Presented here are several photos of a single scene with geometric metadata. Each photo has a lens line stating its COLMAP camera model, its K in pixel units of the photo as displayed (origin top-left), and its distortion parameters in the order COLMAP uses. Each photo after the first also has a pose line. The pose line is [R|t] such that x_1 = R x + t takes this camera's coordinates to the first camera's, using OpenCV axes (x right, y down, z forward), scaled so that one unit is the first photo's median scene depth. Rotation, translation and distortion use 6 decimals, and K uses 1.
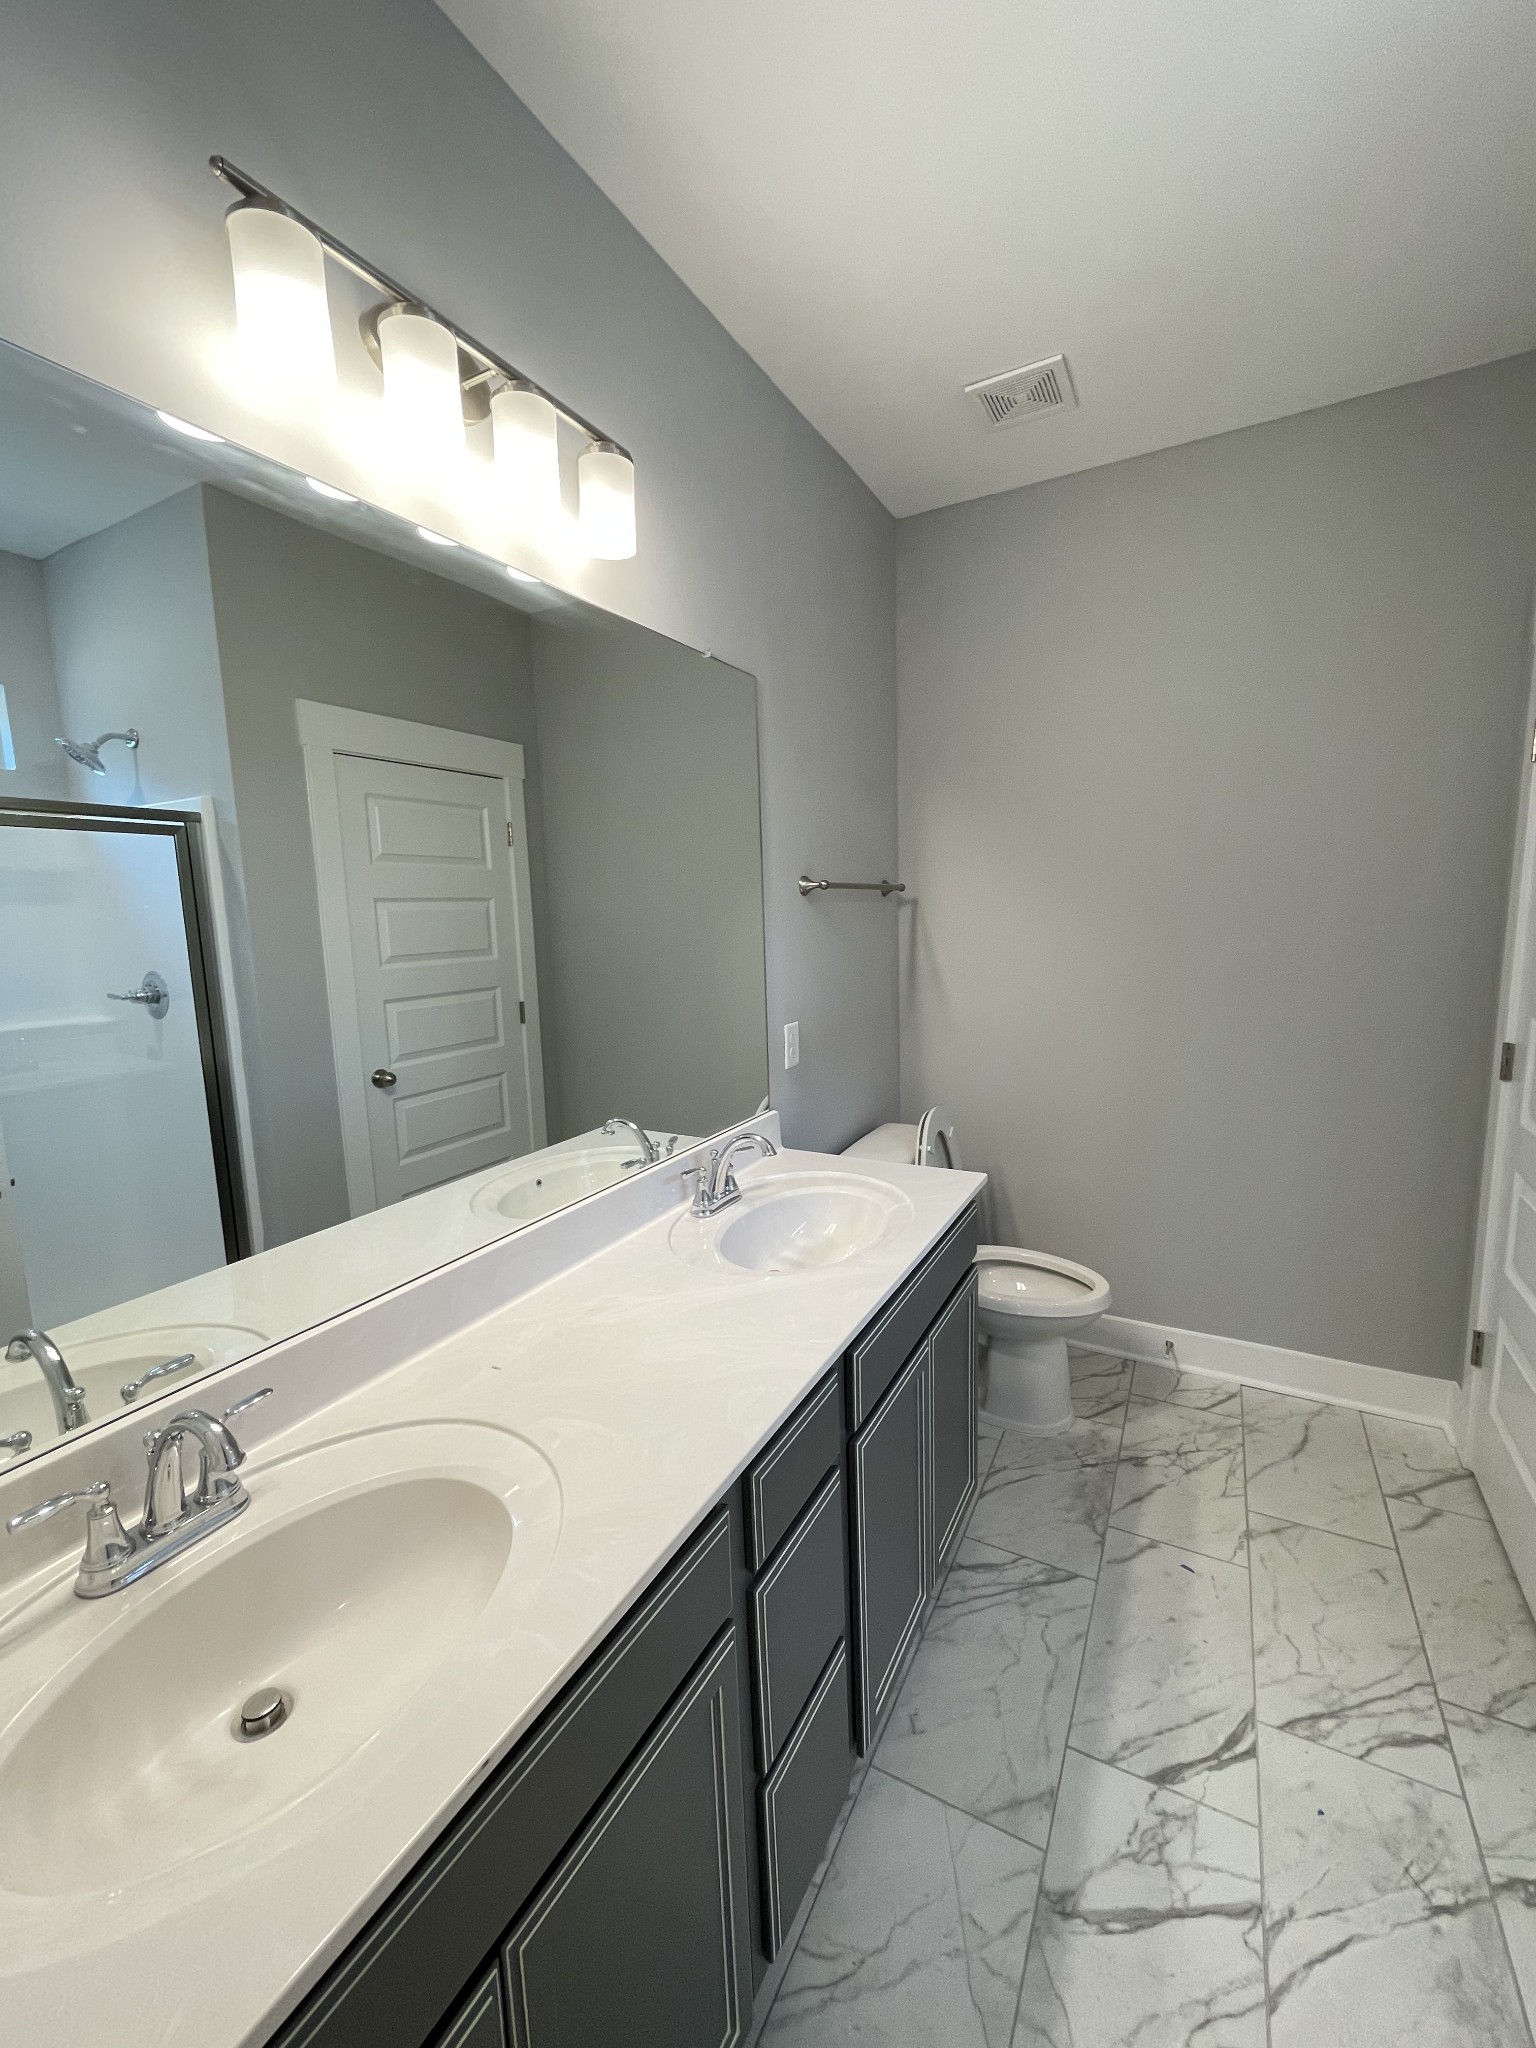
lens RADIAL K [[823.1, 0, 768.0], [0, 823.1, 1024.0], [0, 0, 1]] dist [-0.003072, -0.000560]
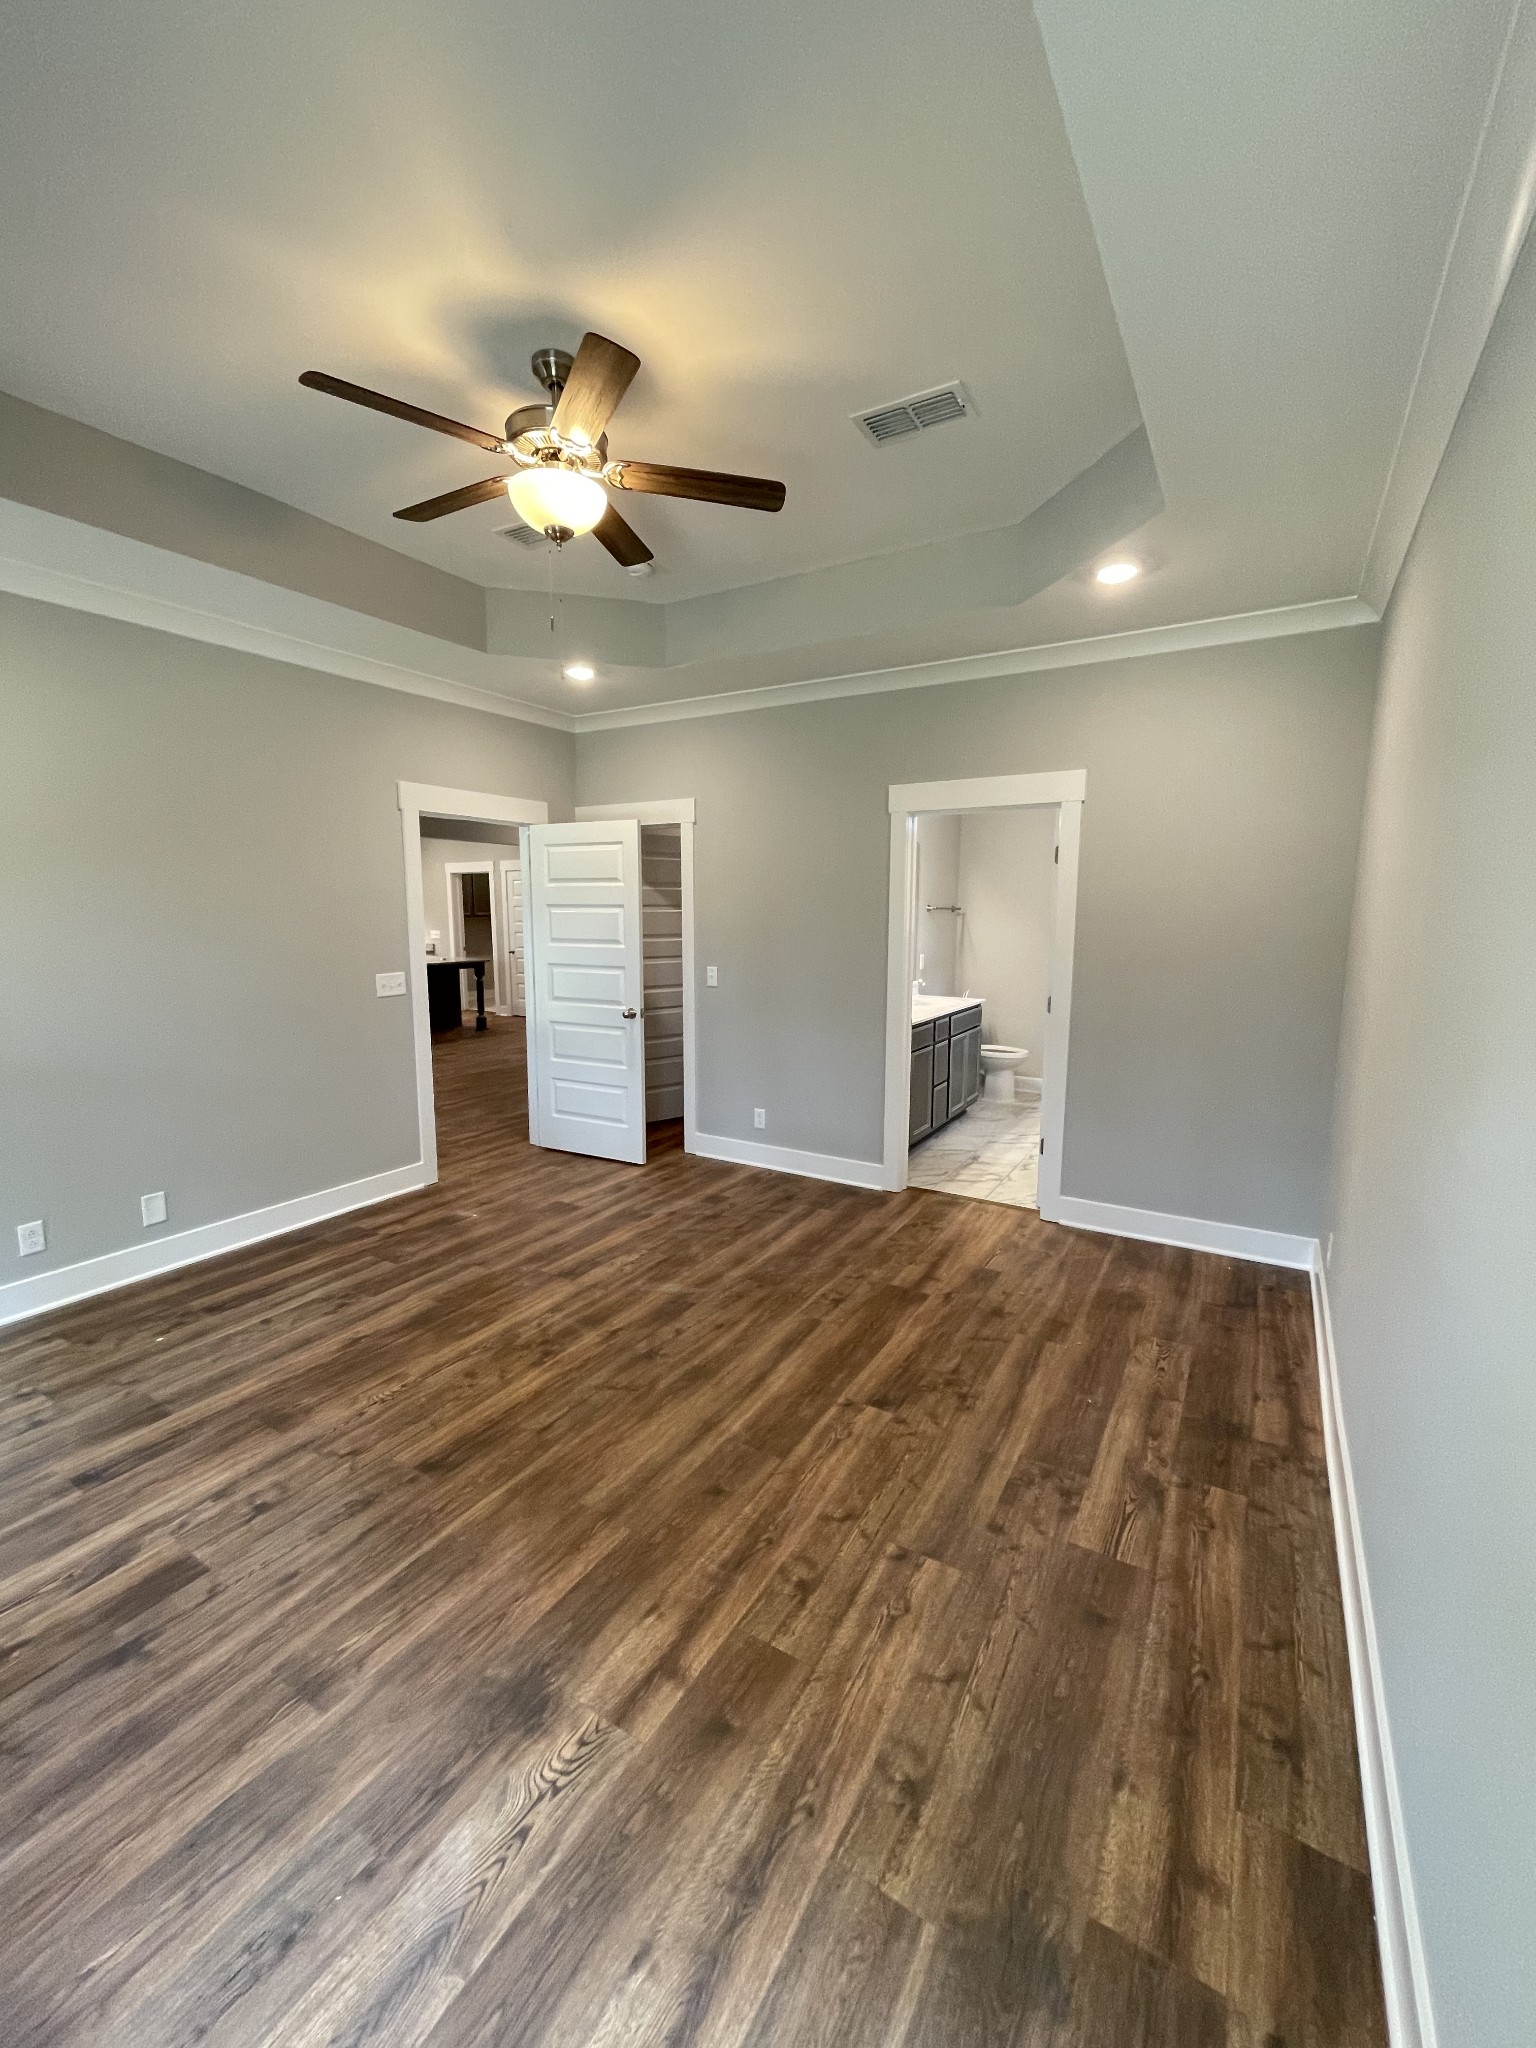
lens RADIAL K [[823.1, 0, 768.0], [0, 823.1, 1024.0], [0, 0, 1]] dist [-0.003072, -0.000560]
pose [[0.998620, 0.043460, -0.029473, -0.417185], [-0.043418, 0.999055, 0.002068, 0.259039], [0.029535, -0.000786, 0.999563, -1.922351]]
